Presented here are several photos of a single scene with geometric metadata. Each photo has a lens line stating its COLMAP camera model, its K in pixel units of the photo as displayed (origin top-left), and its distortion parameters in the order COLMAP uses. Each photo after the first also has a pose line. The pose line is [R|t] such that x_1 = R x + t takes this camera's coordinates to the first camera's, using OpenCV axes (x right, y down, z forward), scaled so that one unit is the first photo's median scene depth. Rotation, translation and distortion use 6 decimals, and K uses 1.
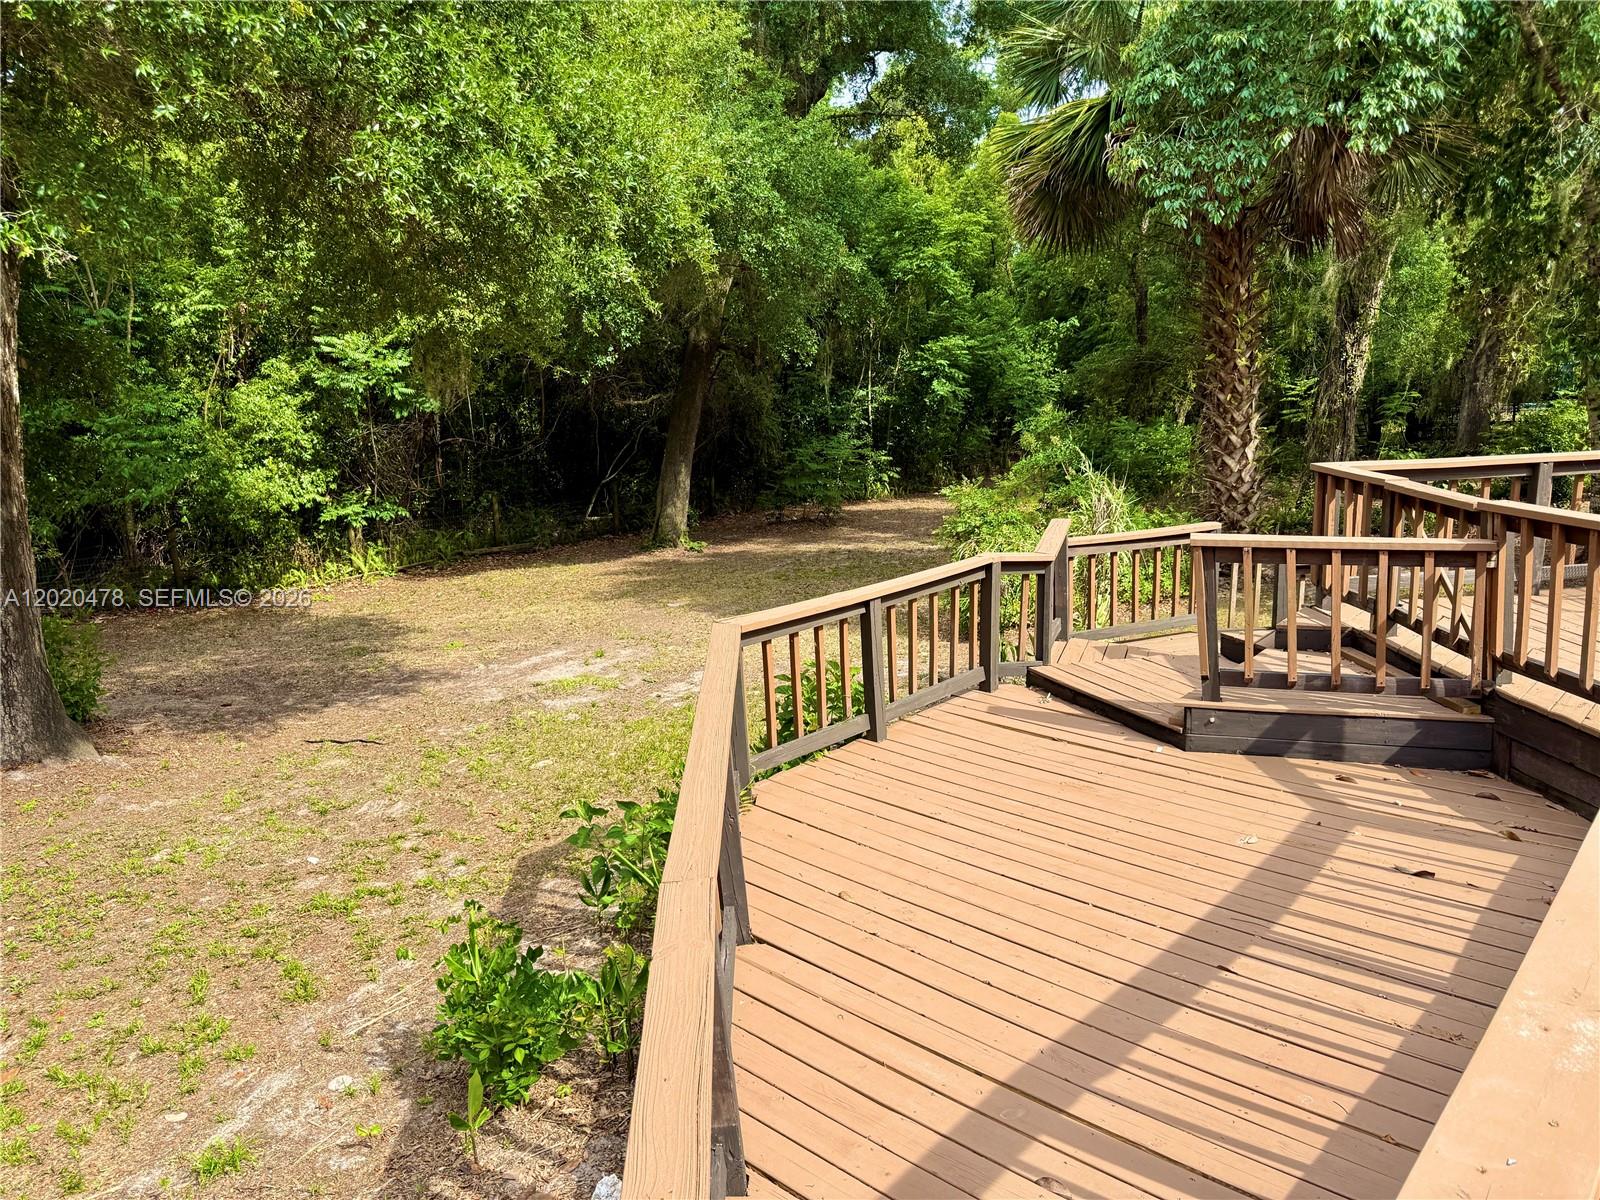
lens RADIAL K [[1131.6, 0, 800.0], [0, 1131.6, 600.0], [0, 0, 1]] dist [-0.068526, 0.001137]
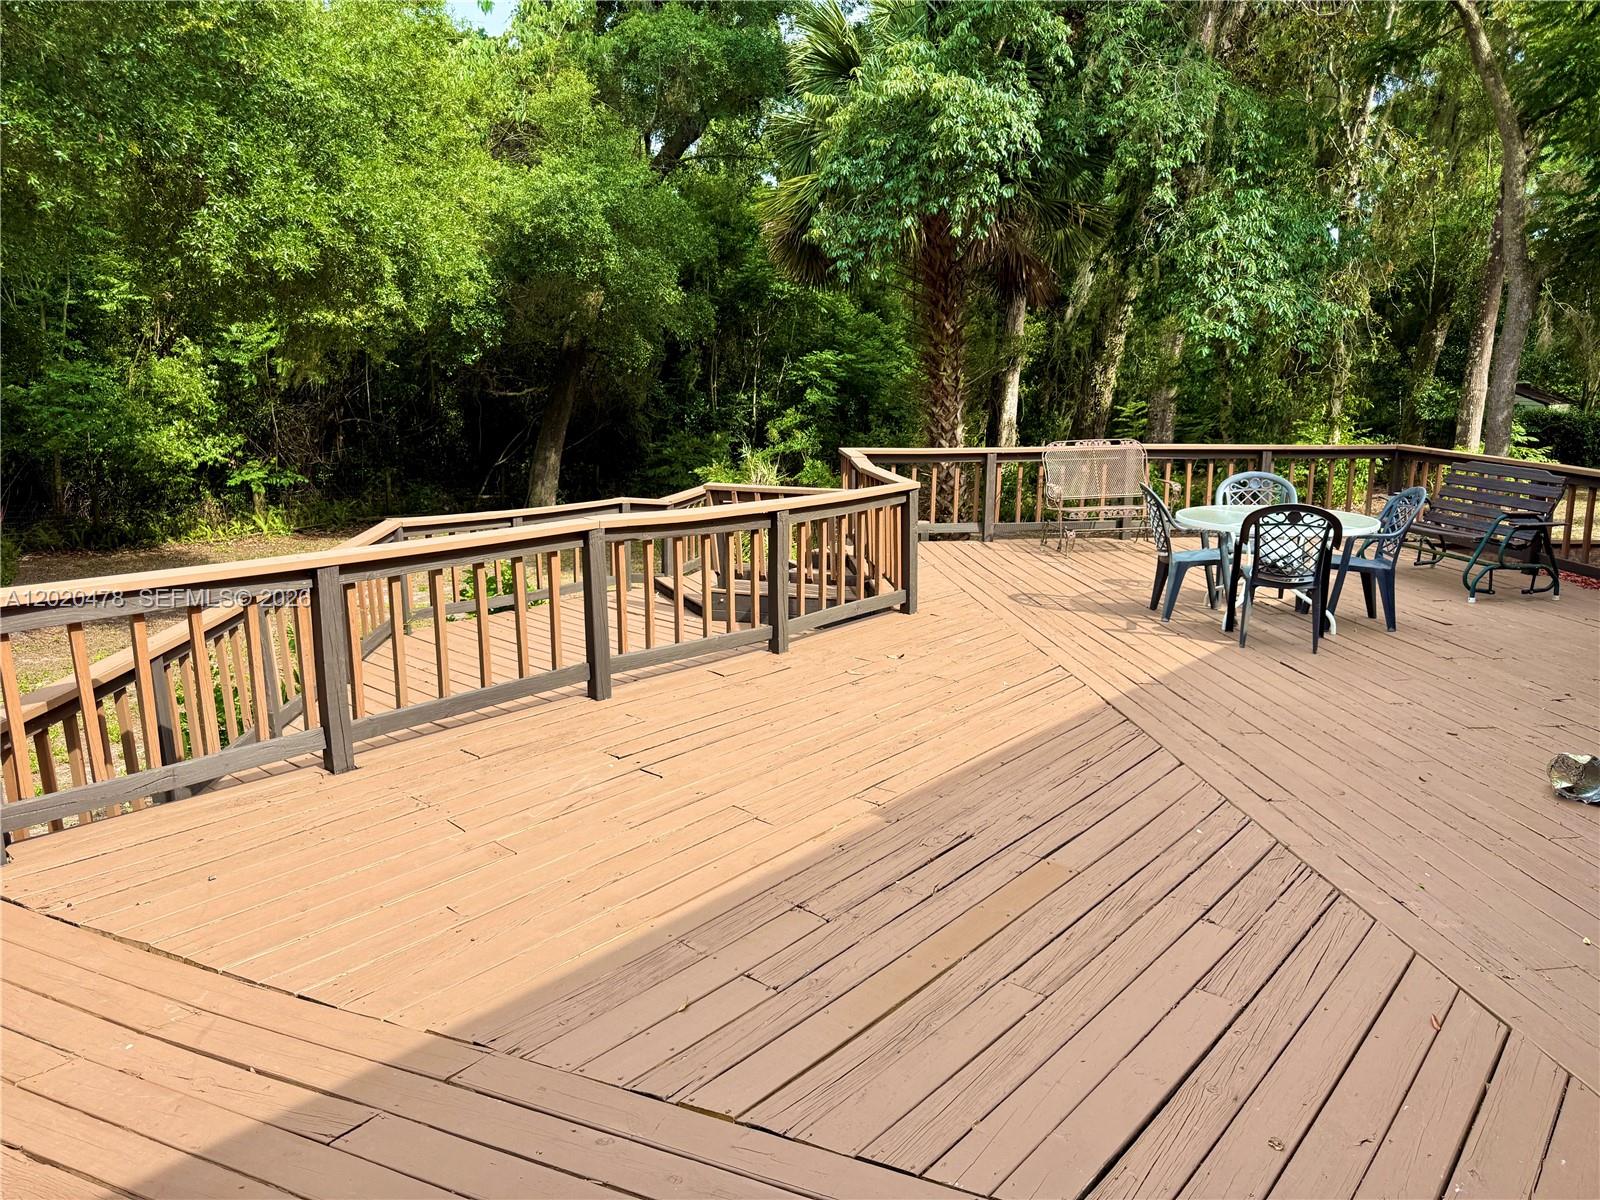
lens RADIAL K [[1104.7, 0, 800.0], [0, 1104.7, 600.0], [0, 0, 1]] dist [0.002837, -0.117660]
pose [[0.997664, 0.040166, 0.055259, 0.119799], [-0.040127, 0.999193, -0.001825, 0.032134], [-0.055287, -0.000397, 0.998470, -0.183000]]
